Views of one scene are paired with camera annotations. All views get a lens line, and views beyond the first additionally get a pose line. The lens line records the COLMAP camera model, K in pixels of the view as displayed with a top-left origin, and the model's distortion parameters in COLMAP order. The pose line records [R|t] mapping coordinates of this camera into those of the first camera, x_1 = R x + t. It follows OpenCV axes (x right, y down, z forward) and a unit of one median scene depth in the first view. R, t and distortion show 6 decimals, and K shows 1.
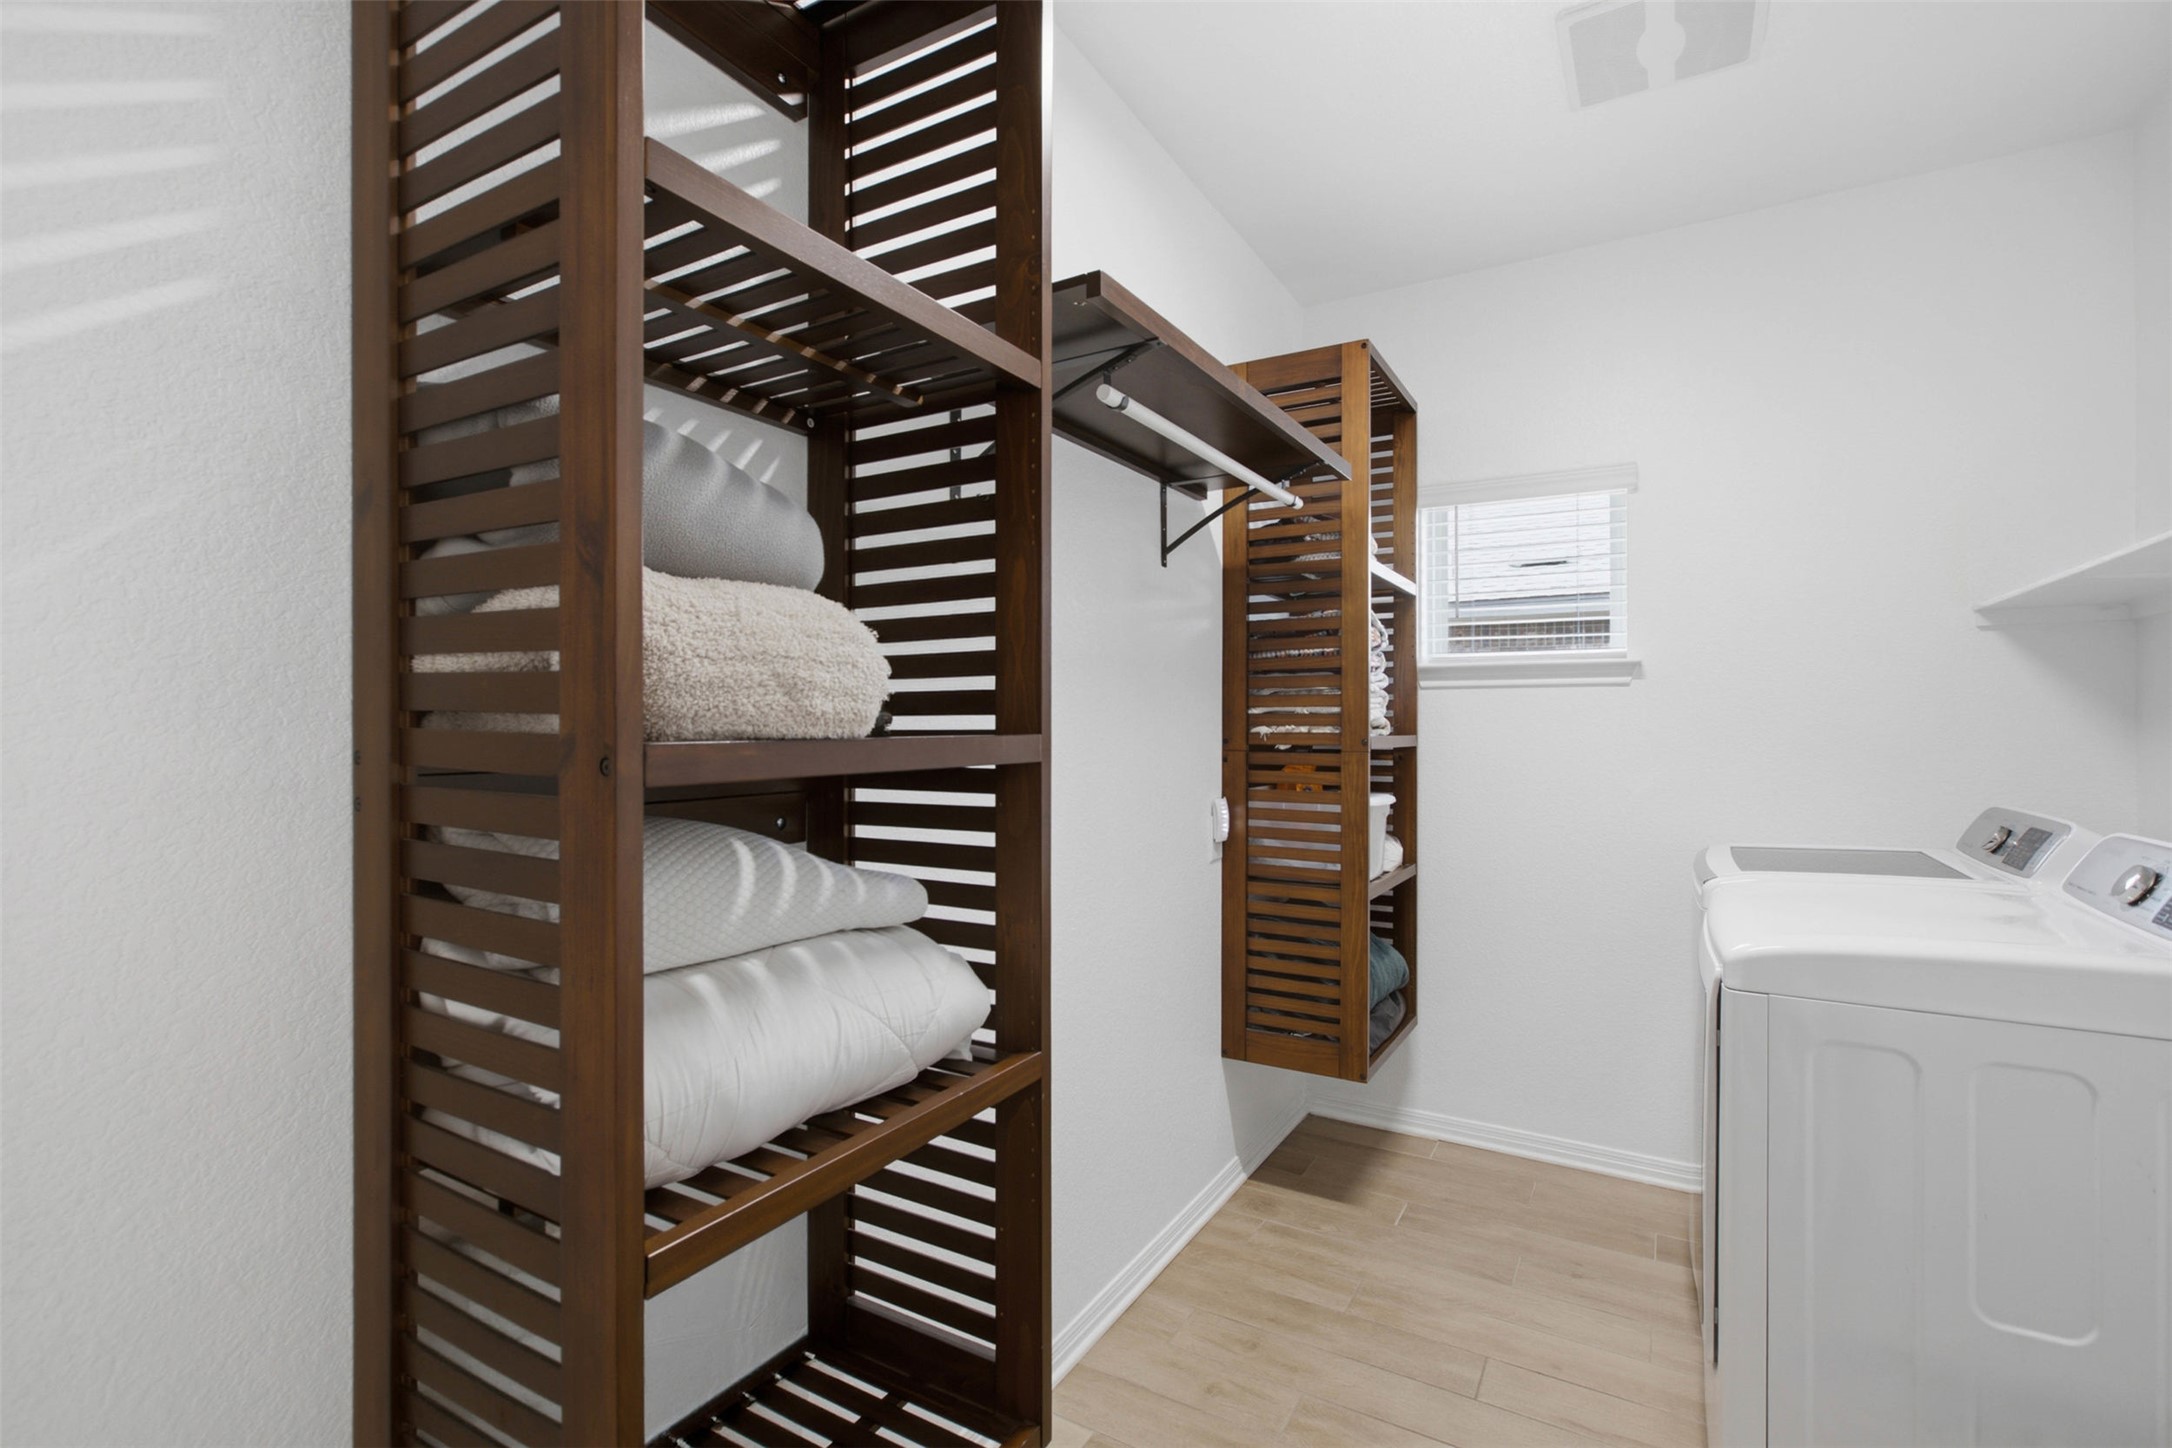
lens RADIAL K [[986.1, 0, 1090.2], [0, 986.1, 723.5], [0, 0, 1]] dist [-0.007105, 0.005826]
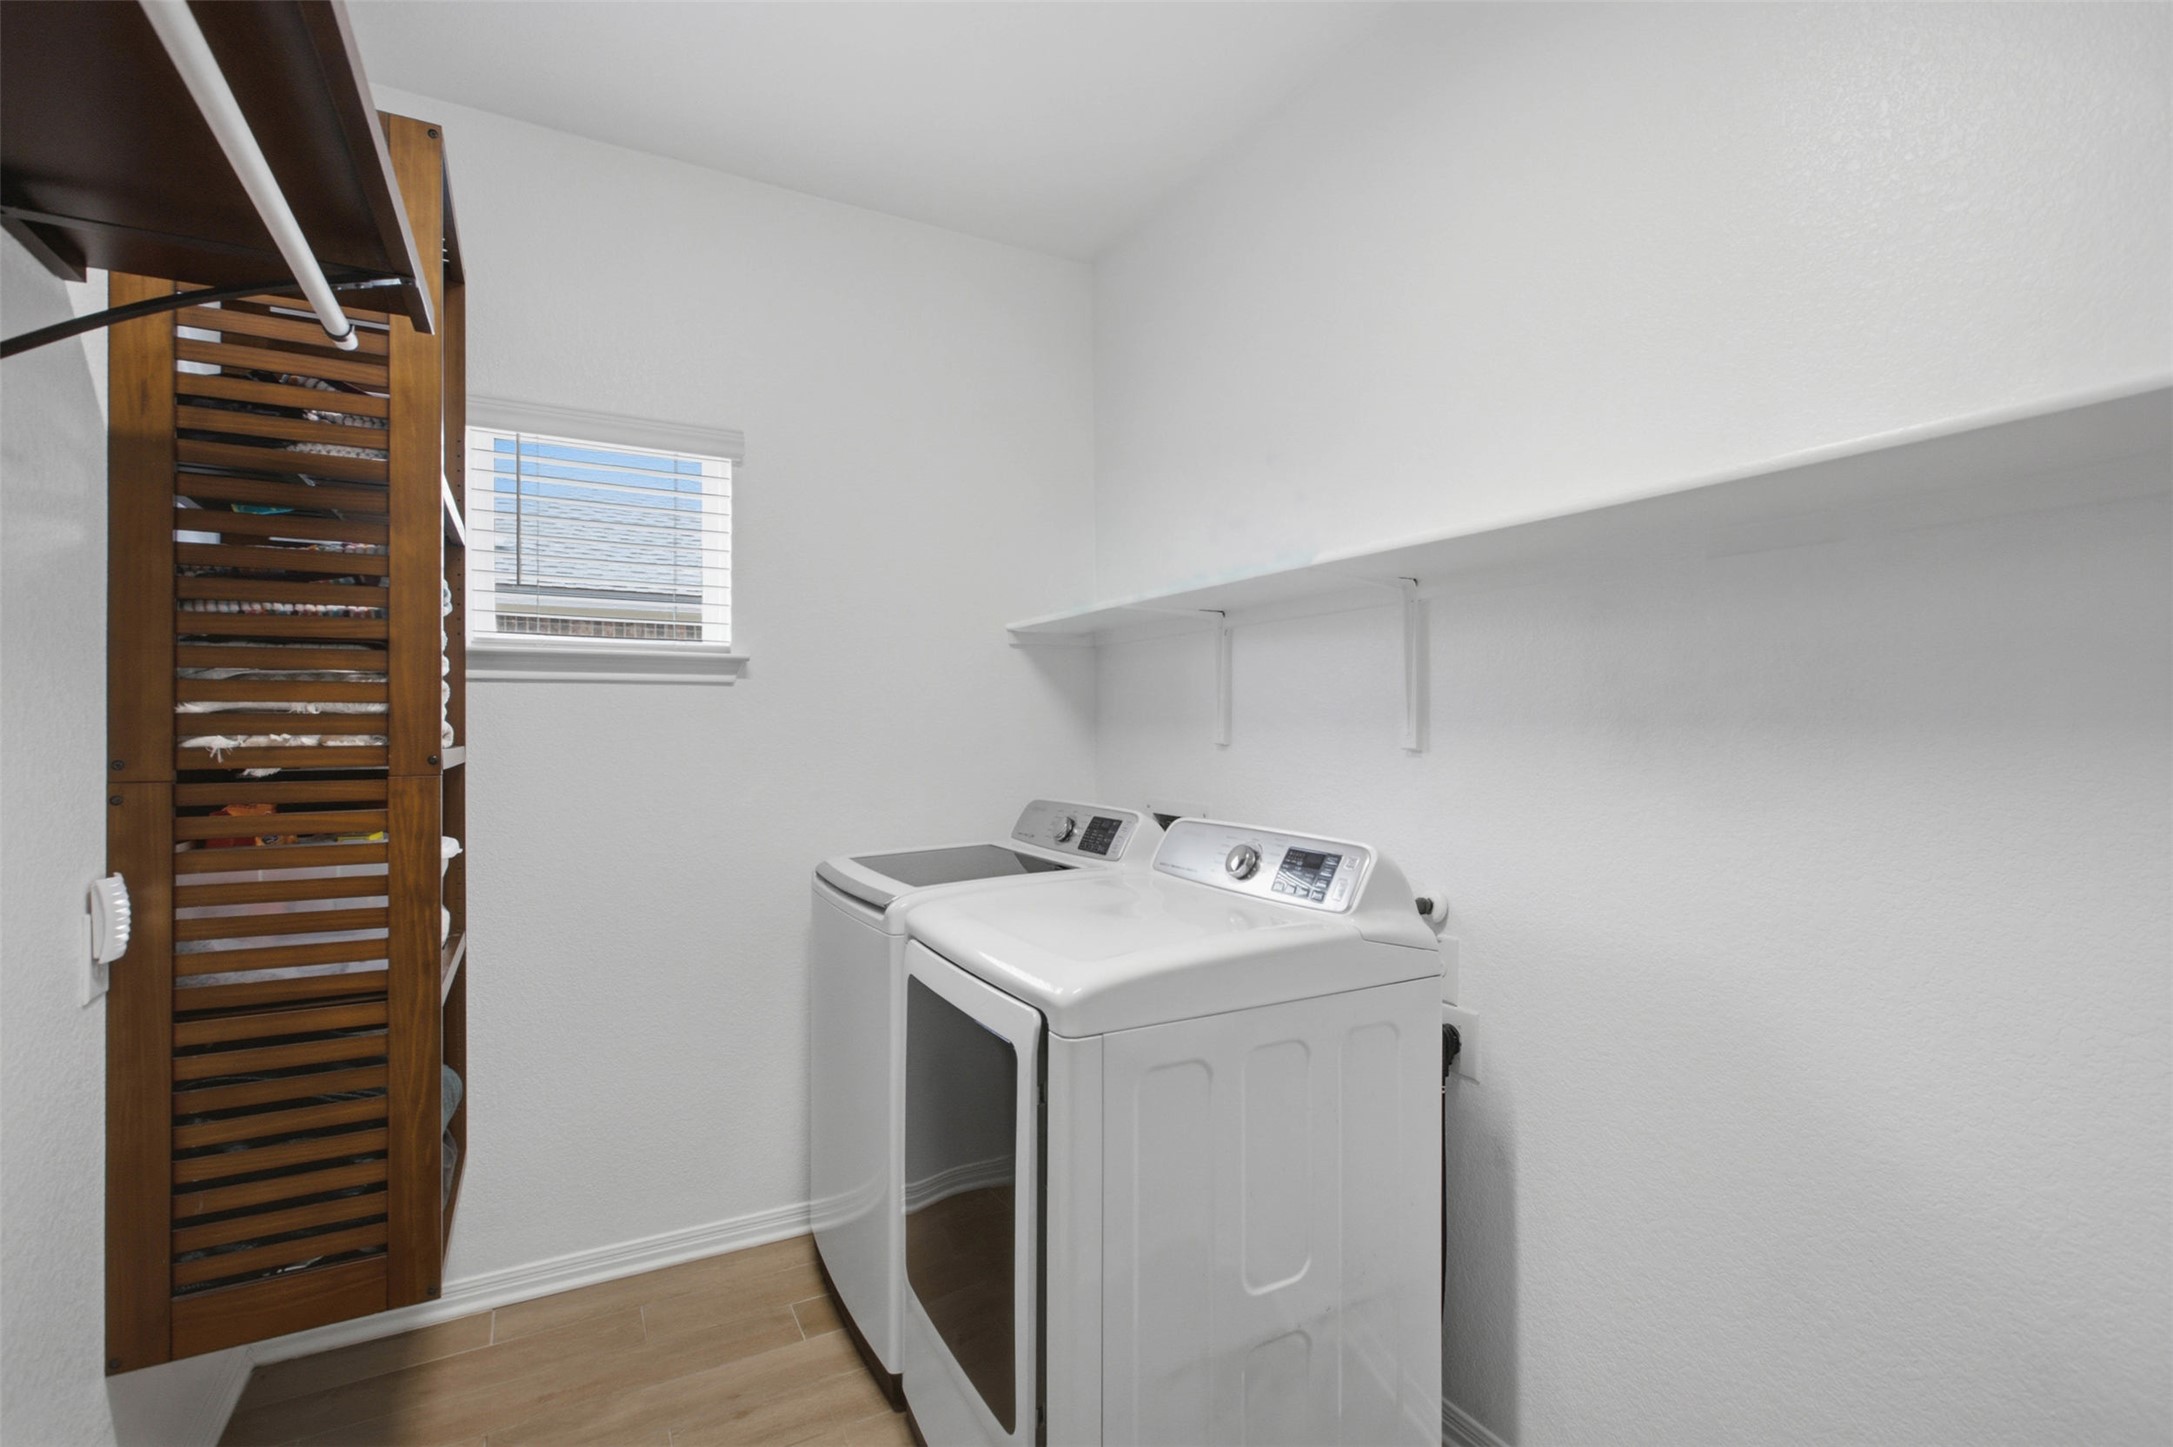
lens RADIAL K [[986.6, 0, 1080.4], [0, 986.6, 723.6], [0, 0, 1]] dist [-0.007105, 0.005826]
pose [[0.514775, 0.001006, 0.857325, -0.047745], [0.000477, 0.999999, -0.001459, -0.002993], [-0.857325, 0.001160, 0.514774, 0.301268]]
